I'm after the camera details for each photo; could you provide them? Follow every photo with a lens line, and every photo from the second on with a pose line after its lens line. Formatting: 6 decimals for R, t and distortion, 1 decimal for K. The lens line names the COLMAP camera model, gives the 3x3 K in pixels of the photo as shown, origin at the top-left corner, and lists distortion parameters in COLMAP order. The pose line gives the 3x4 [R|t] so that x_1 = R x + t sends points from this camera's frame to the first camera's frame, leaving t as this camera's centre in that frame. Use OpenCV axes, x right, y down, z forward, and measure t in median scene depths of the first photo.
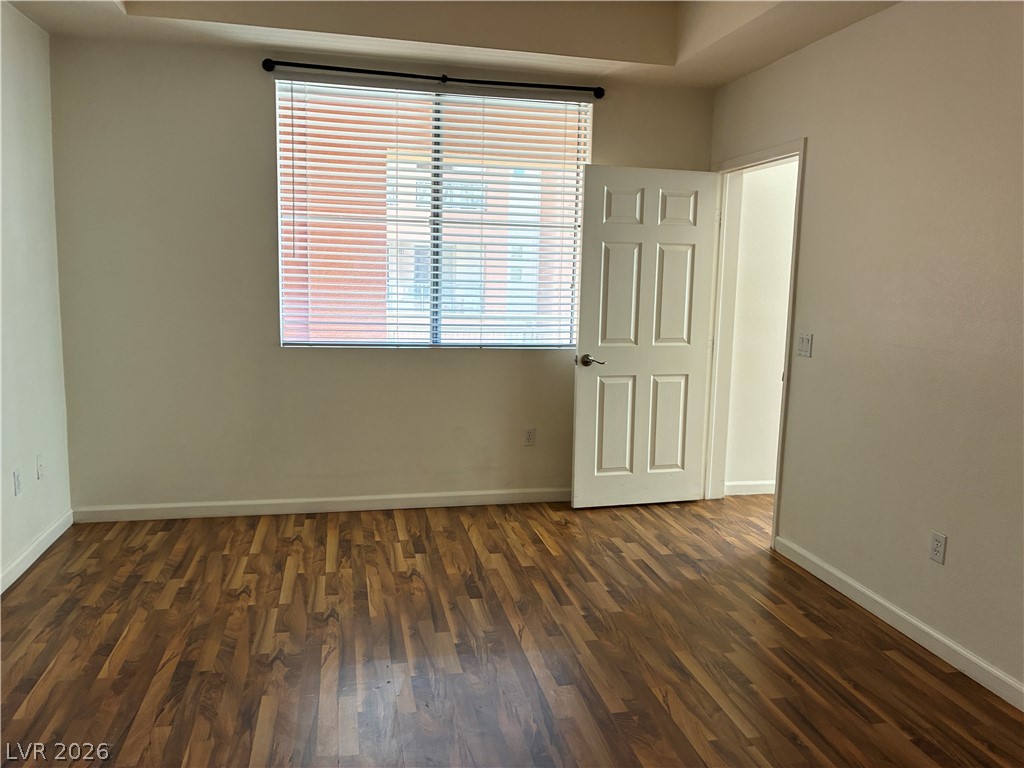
lens RADIAL K [[768.6, 0, 512.0], [0, 768.6, 384.0], [0, 0, 1]] dist [0.026556, -0.016665]
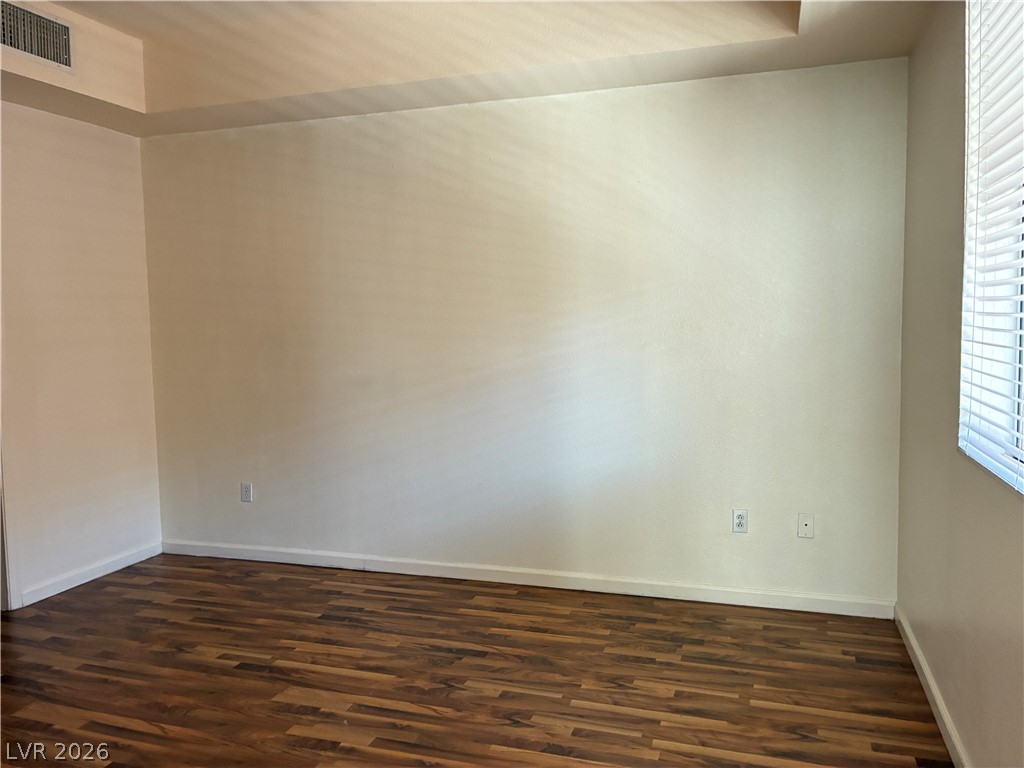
lens RADIAL K [[768.6, 0, 512.0], [0, 768.6, 384.0], [0, 0, 1]] dist [0.026556, -0.016665]
pose [[-0.501886, 0.053502, -0.863277, 0.452151], [-0.118681, 0.984385, 0.130005, -0.168242], [0.856753, 0.167702, -0.487699, 1.248643]]
